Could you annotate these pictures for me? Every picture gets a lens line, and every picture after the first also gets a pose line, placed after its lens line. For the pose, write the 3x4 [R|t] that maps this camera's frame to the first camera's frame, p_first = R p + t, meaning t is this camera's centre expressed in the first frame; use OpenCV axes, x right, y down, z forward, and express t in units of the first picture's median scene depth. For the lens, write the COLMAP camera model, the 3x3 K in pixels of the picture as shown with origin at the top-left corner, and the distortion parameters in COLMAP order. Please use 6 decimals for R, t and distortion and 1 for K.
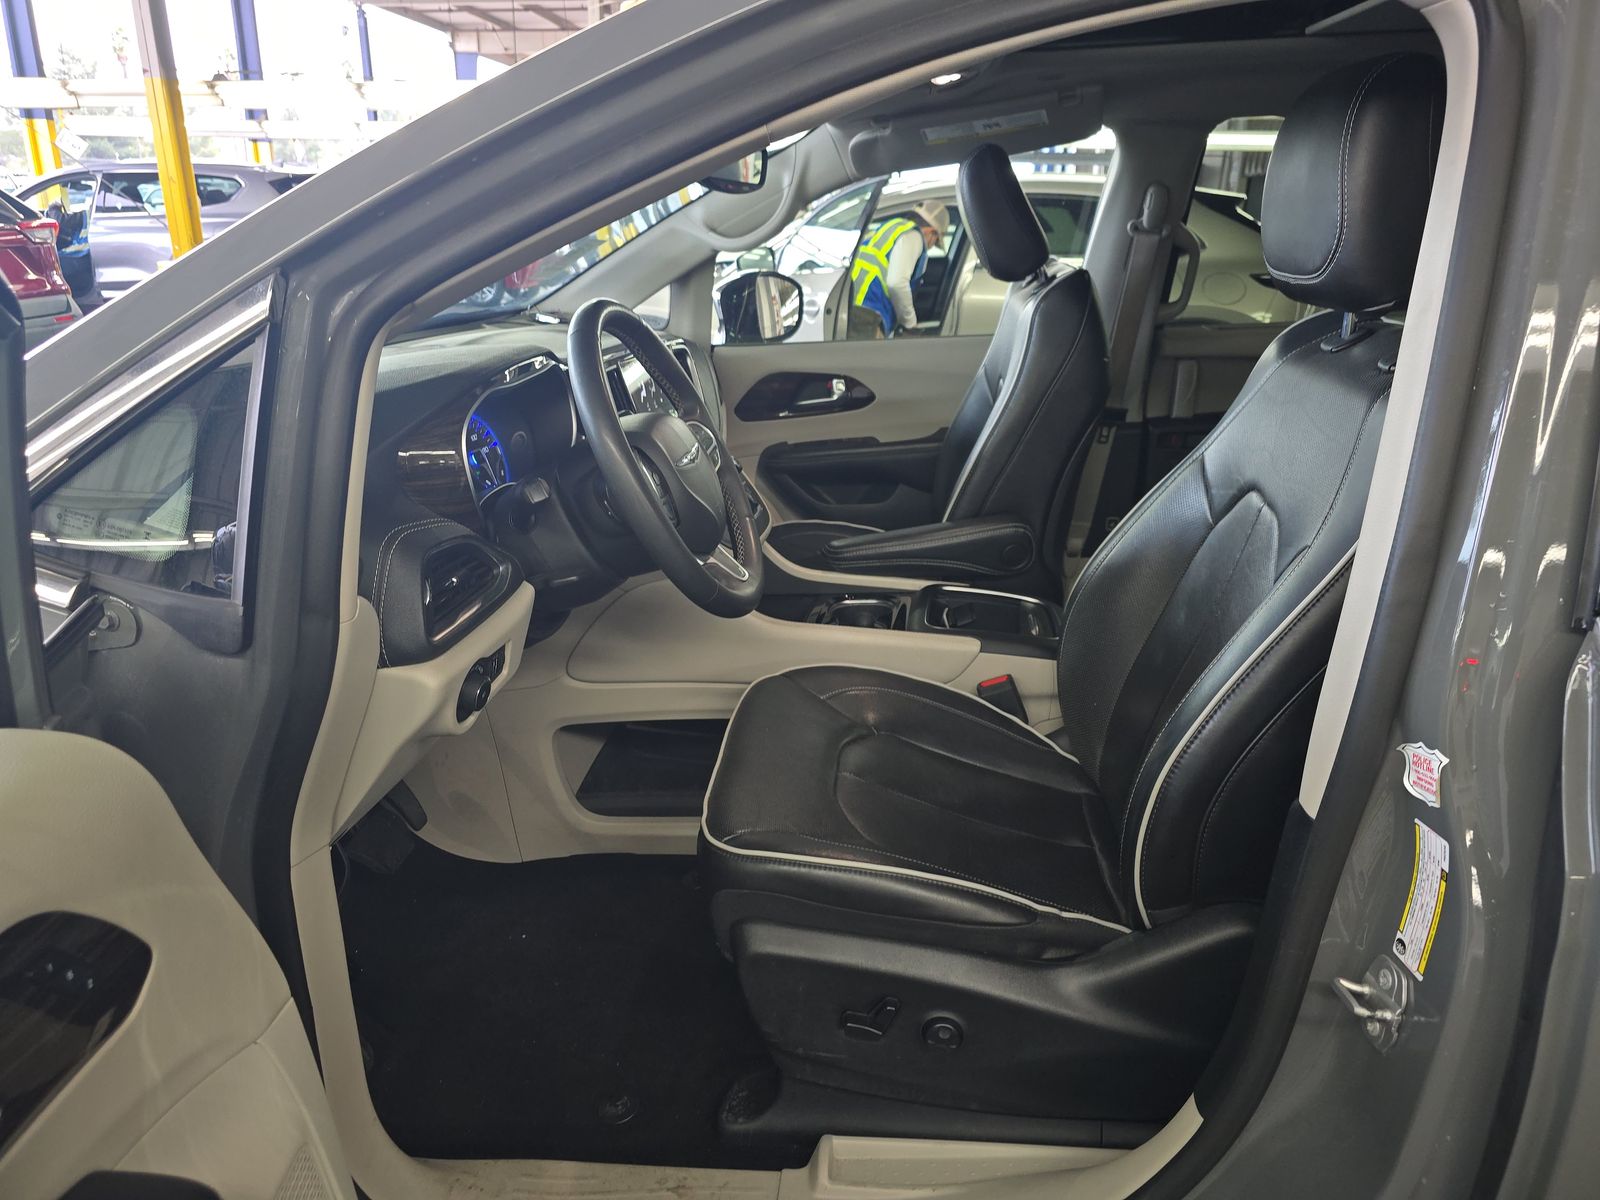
lens RADIAL K [[1047.9, 0, 800.0], [0, 1047.9, 600.0], [0, 0, 1]] dist [0.037737, -0.048741]
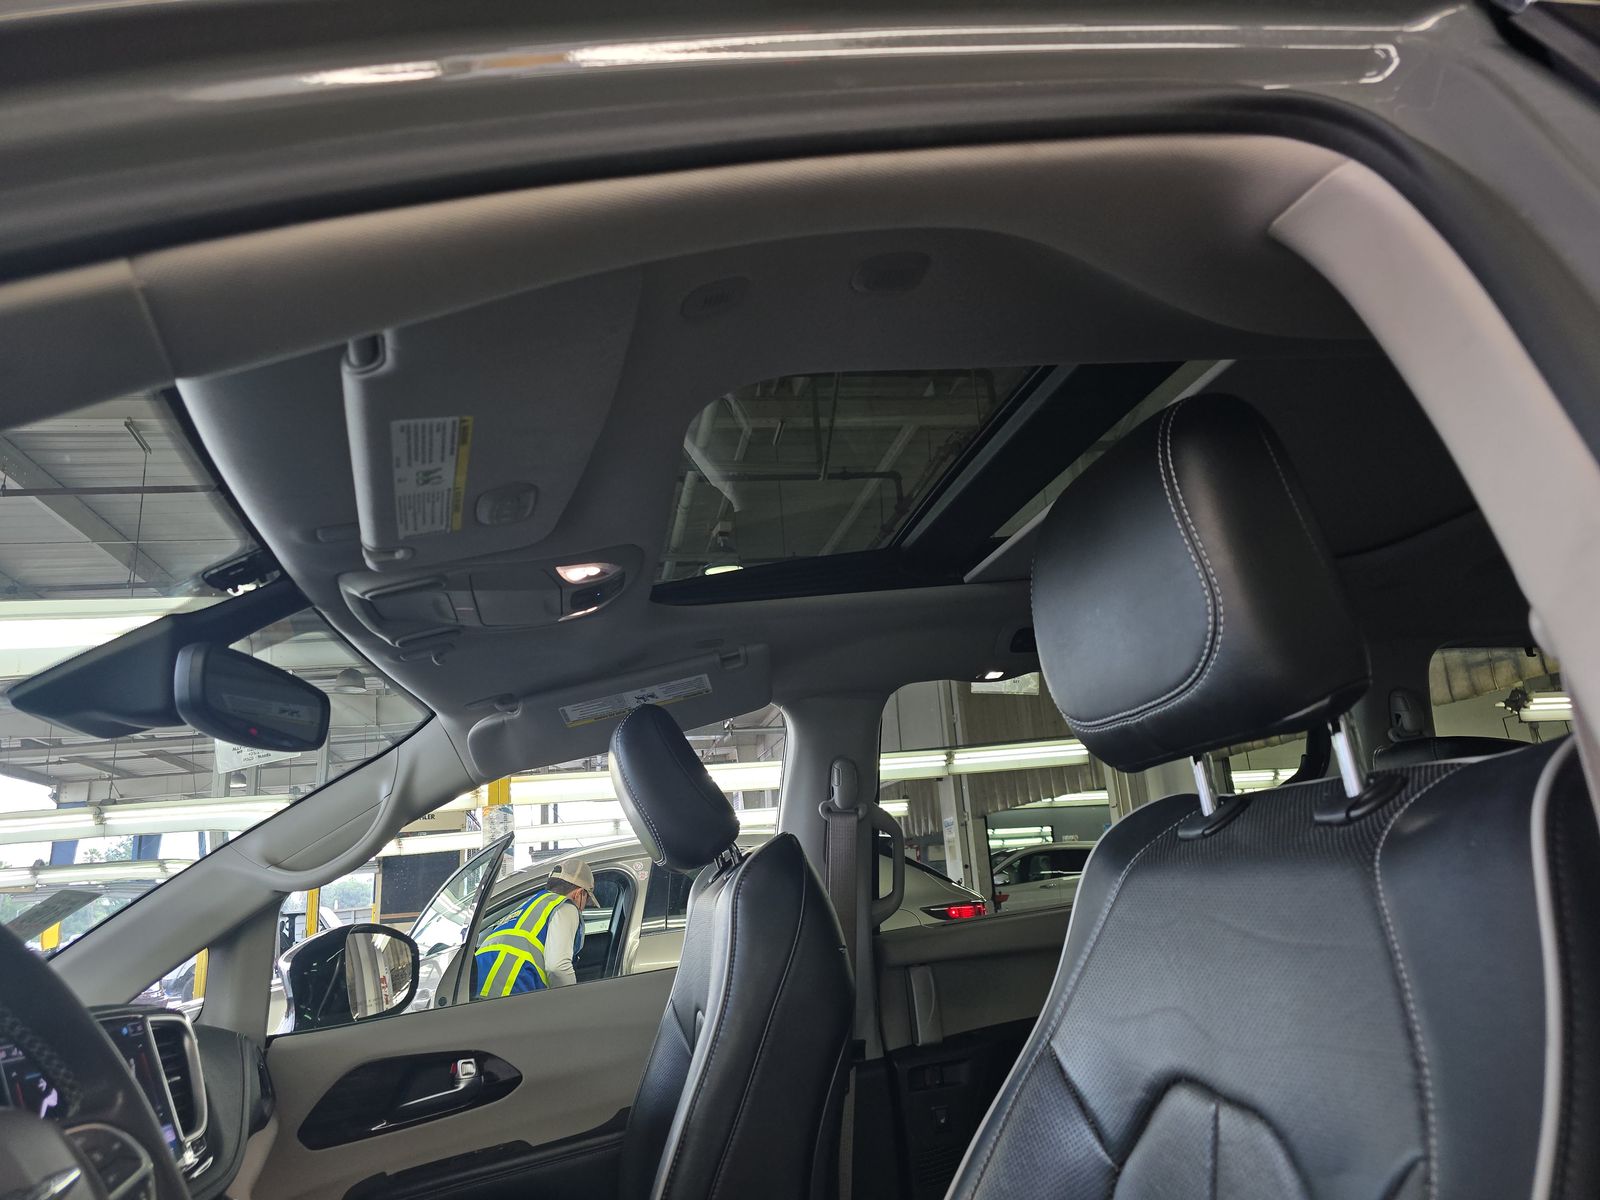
lens RADIAL K [[1047.9, 0, 800.0], [0, 1047.9, 600.0], [0, 0, 1]] dist [0.037737, -0.048741]
pose [[0.948081, -0.009163, 0.317898, 0.027563], [0.197944, 0.799373, -0.567293, -0.012965], [-0.248921, 0.600766, 0.759684, 0.234926]]
